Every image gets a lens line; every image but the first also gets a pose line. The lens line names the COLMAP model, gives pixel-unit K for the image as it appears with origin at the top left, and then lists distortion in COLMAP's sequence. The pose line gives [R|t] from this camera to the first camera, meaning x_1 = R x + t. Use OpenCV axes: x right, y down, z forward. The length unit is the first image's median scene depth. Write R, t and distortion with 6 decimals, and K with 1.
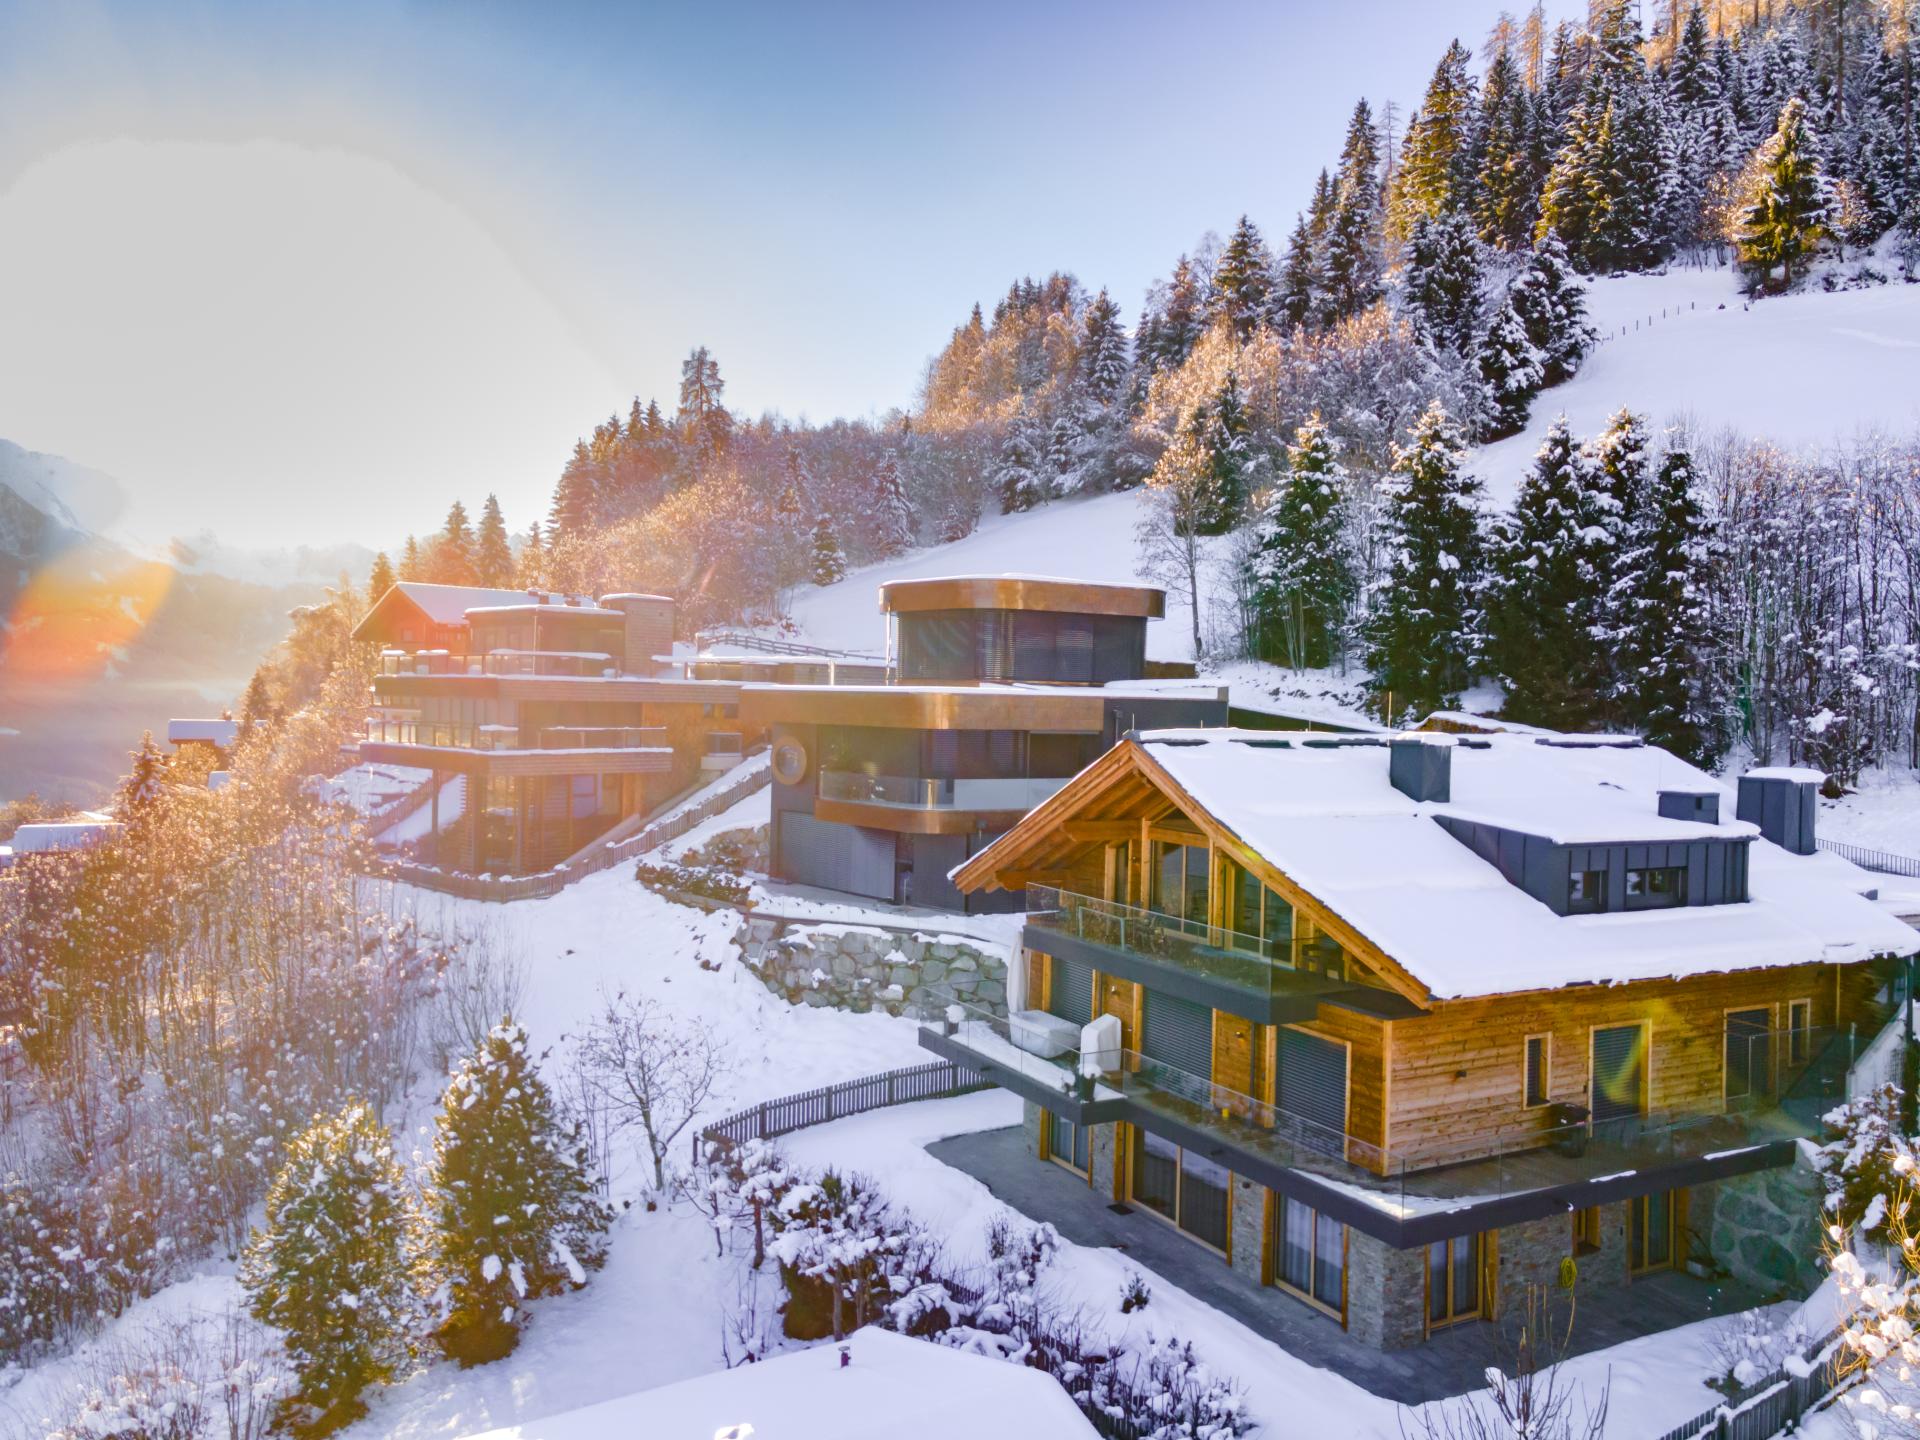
lens RADIAL K [[1368.1, 0, 971.4], [0, 1368.1, 716.6], [0, 0, 1]] dist [0.052638, -0.001558]
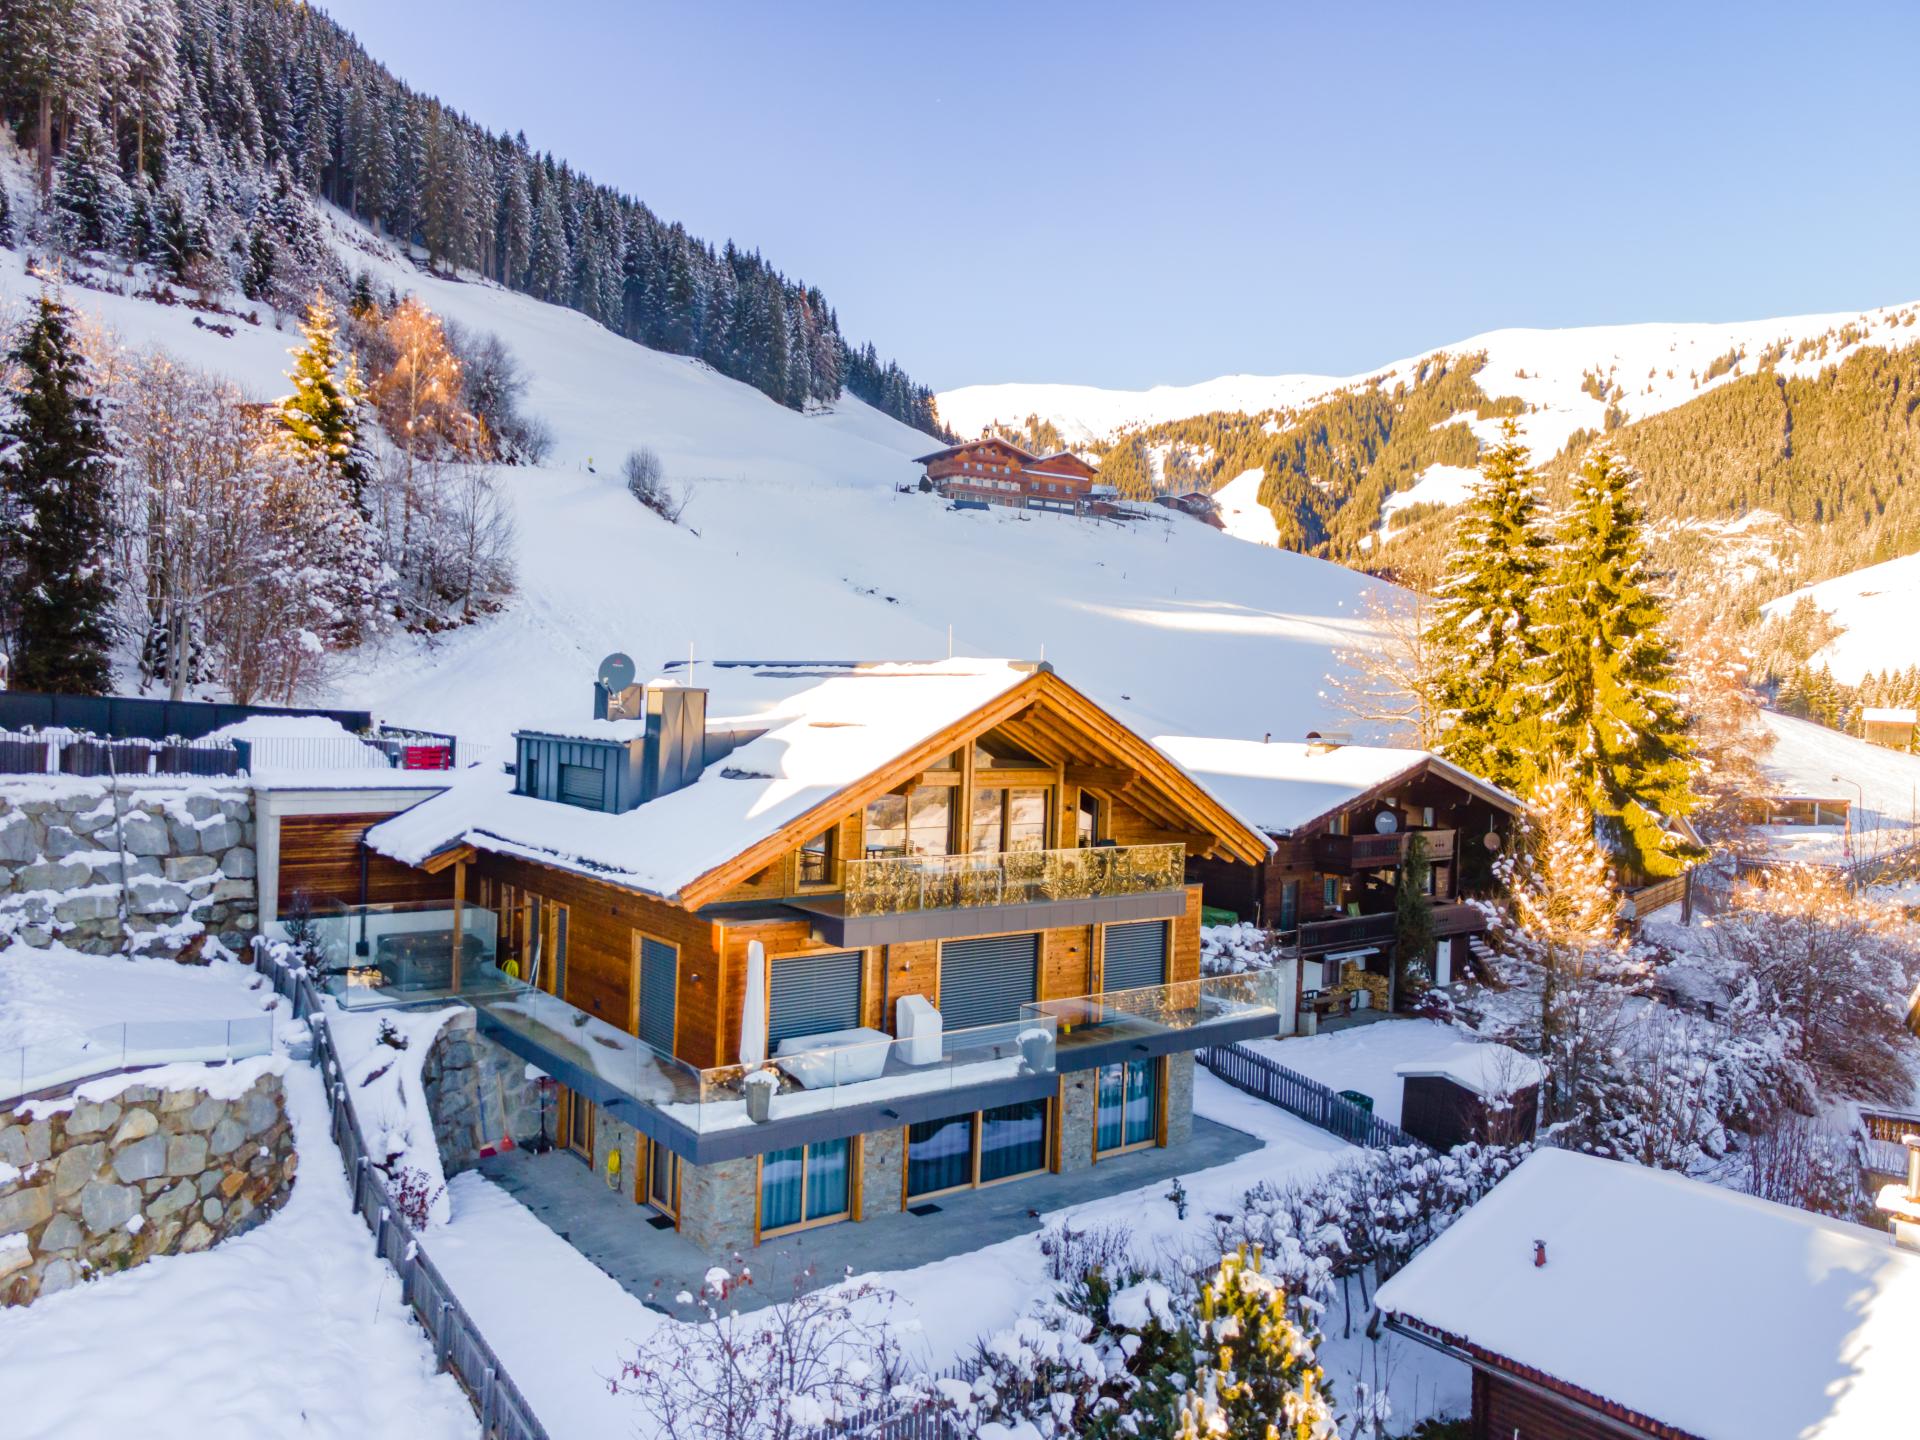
lens RADIAL K [[1416.5, 0, 968.1], [0, 1416.5, 707.1], [0, 0, 1]] dist [0.032263, -0.006924]
pose [[-0.163428, -0.030997, 0.986068, -0.343567], [-0.027864, 0.999253, 0.026794, 0.006796], [-0.986162, -0.023097, -0.164169, 0.499309]]
